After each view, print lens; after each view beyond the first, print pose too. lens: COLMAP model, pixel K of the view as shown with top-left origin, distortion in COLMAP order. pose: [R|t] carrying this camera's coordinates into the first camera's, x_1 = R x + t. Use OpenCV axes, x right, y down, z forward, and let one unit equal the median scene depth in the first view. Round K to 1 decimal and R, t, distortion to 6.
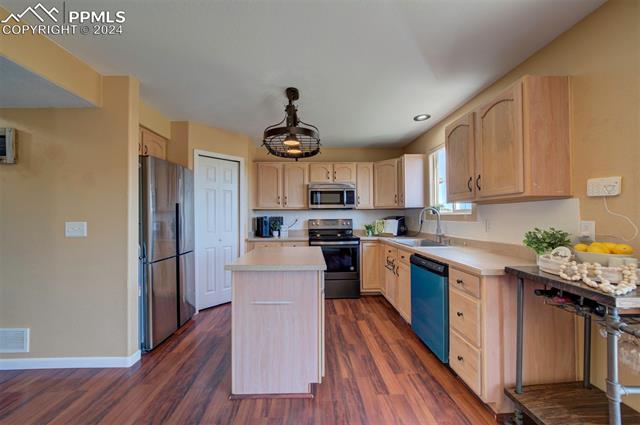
lens RADIAL K [[248.8, 0, 320.0], [0, 248.8, 212.5], [0, 0, 1]] dist [-0.000452, 0.000040]
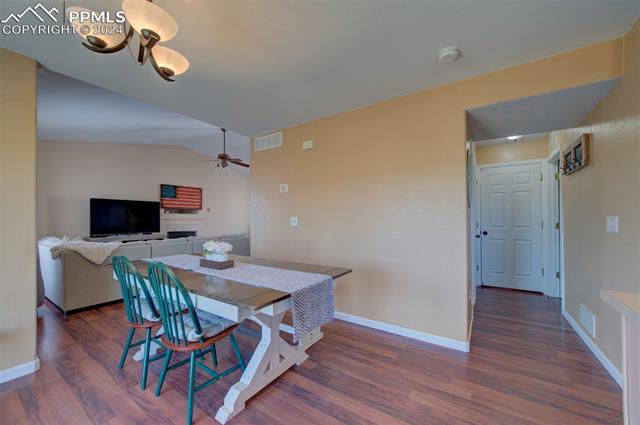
lens RADIAL K [[247.9, 0, 325.4], [0, 247.9, 217.3], [0, 0, 1]] dist [0.001306, -0.000017]
pose [[-0.584239, 0.000239, -0.811582, 0.196093], [0.014744, 0.999838, -0.010320, 0.017835], [0.811448, -0.017996, -0.584148, 0.355539]]
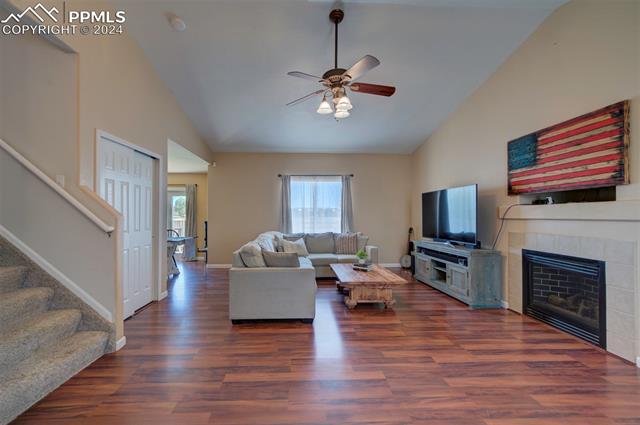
lens RADIAL K [[255.5, 0, 304.0], [0, 255.5, 215.0], [0, 0, 1]] dist [0.007075, 0.000153]
pose [[0.011719, 0.007873, 0.999900, -1.469248], [-0.011463, 0.999904, -0.007739, -0.005146], [-0.999866, -0.011372, 0.011808, -1.048060]]
